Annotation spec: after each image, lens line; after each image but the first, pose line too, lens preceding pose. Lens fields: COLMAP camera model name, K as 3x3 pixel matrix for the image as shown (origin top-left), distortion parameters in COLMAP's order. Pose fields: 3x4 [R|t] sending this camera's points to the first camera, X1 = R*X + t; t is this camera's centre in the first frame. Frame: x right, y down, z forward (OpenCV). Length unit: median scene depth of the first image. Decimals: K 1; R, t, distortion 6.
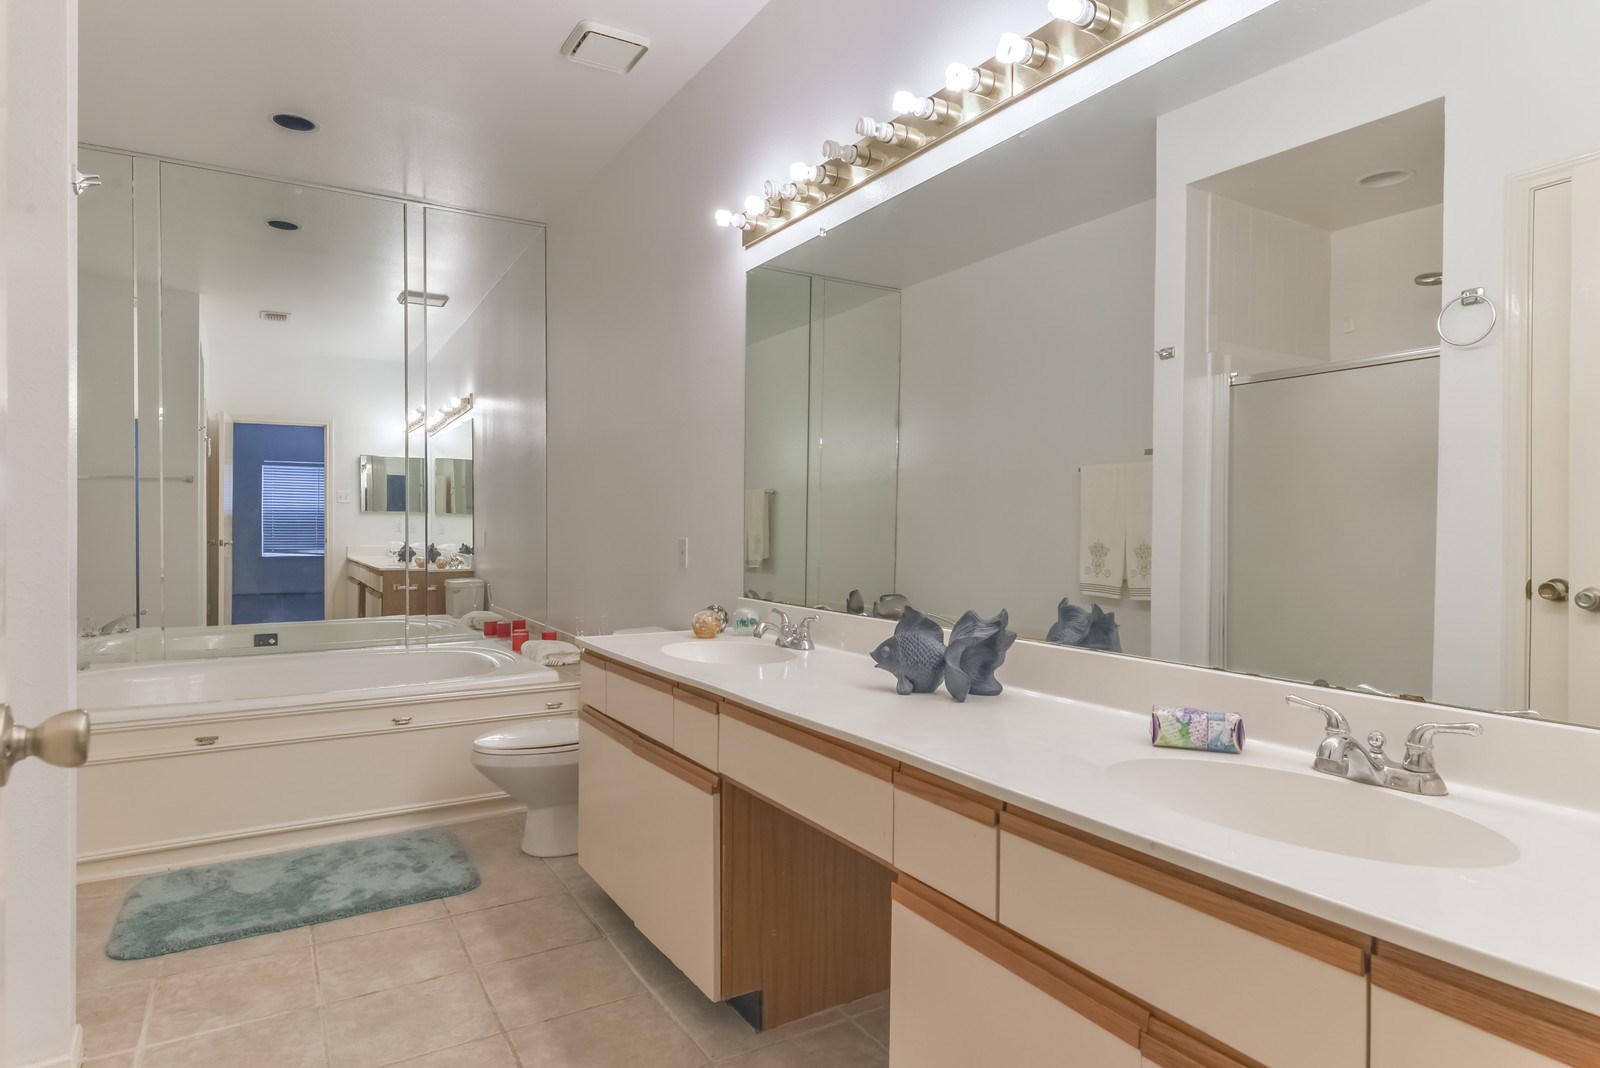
lens RADIAL K [[872.1, 0, 806.9], [0, 872.1, 545.0], [0, 0, 1]] dist [-0.024851, 0.000781]
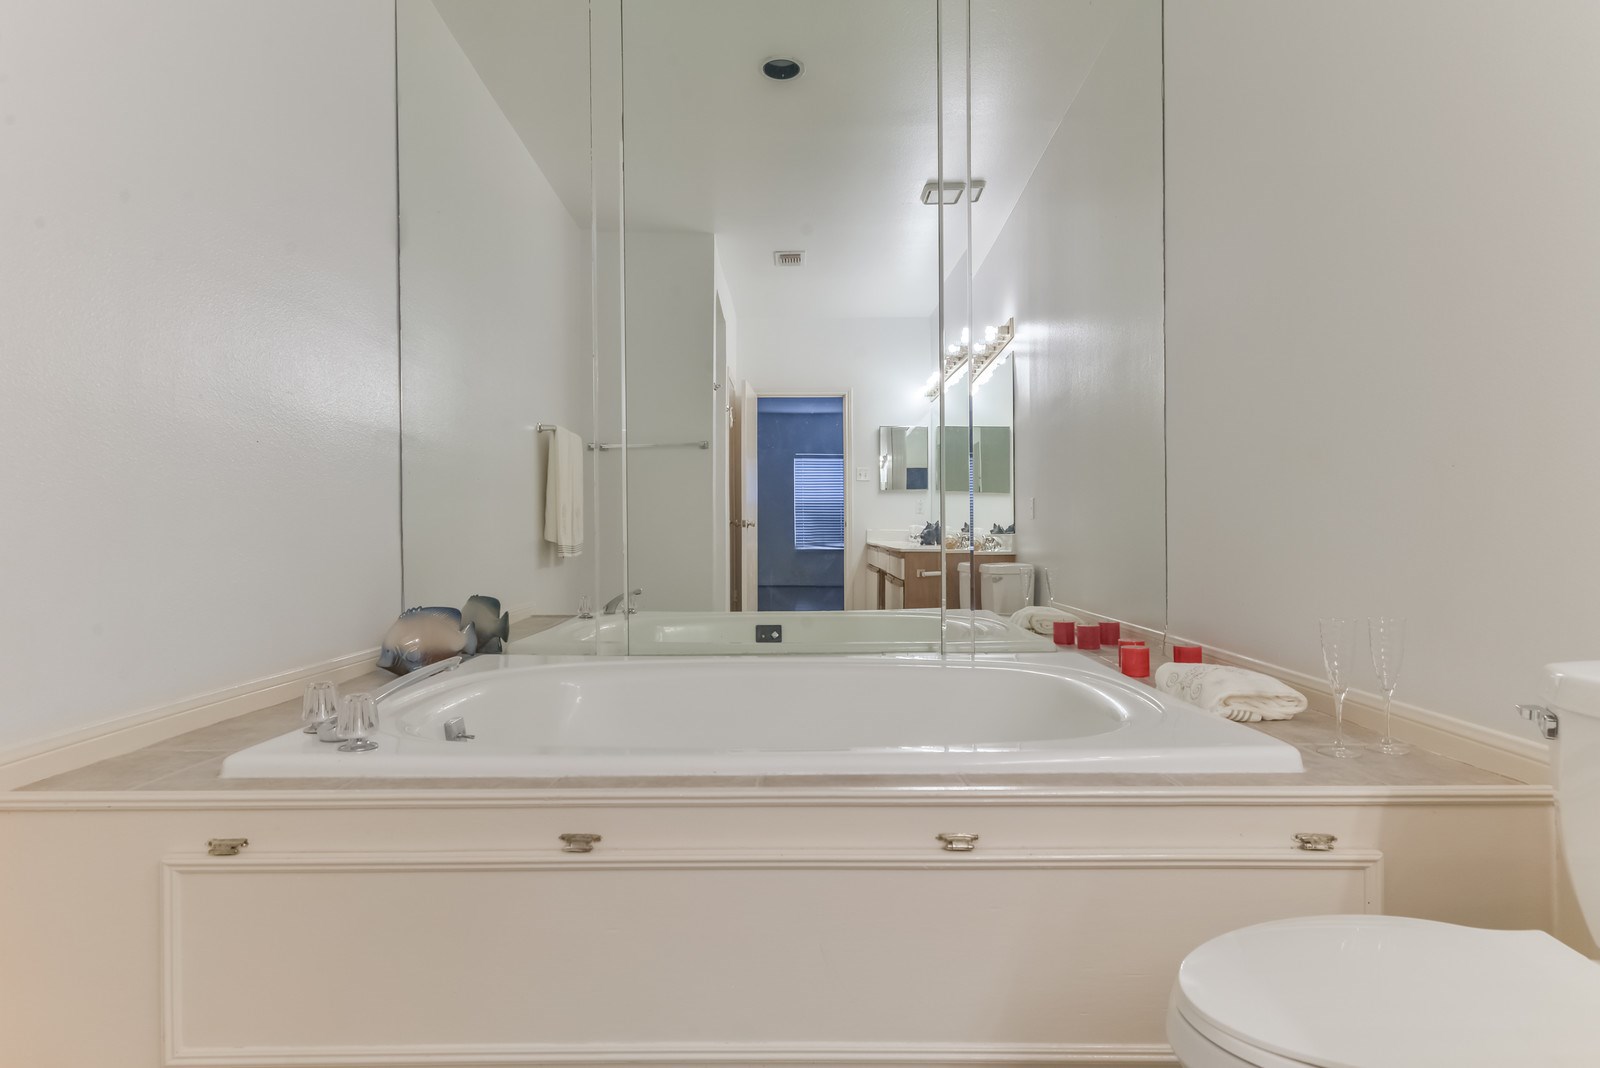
lens RADIAL K [[872.1, 0, 801.1], [0, 872.1, 532.9], [0, 0, 1]] dist [-0.024851, 0.000781]
pose [[0.843068, -0.006383, -0.537770, -0.135326], [-0.003339, 0.999848, -0.017103, 0.025299], [0.537797, 0.016215, 0.842918, 0.266786]]
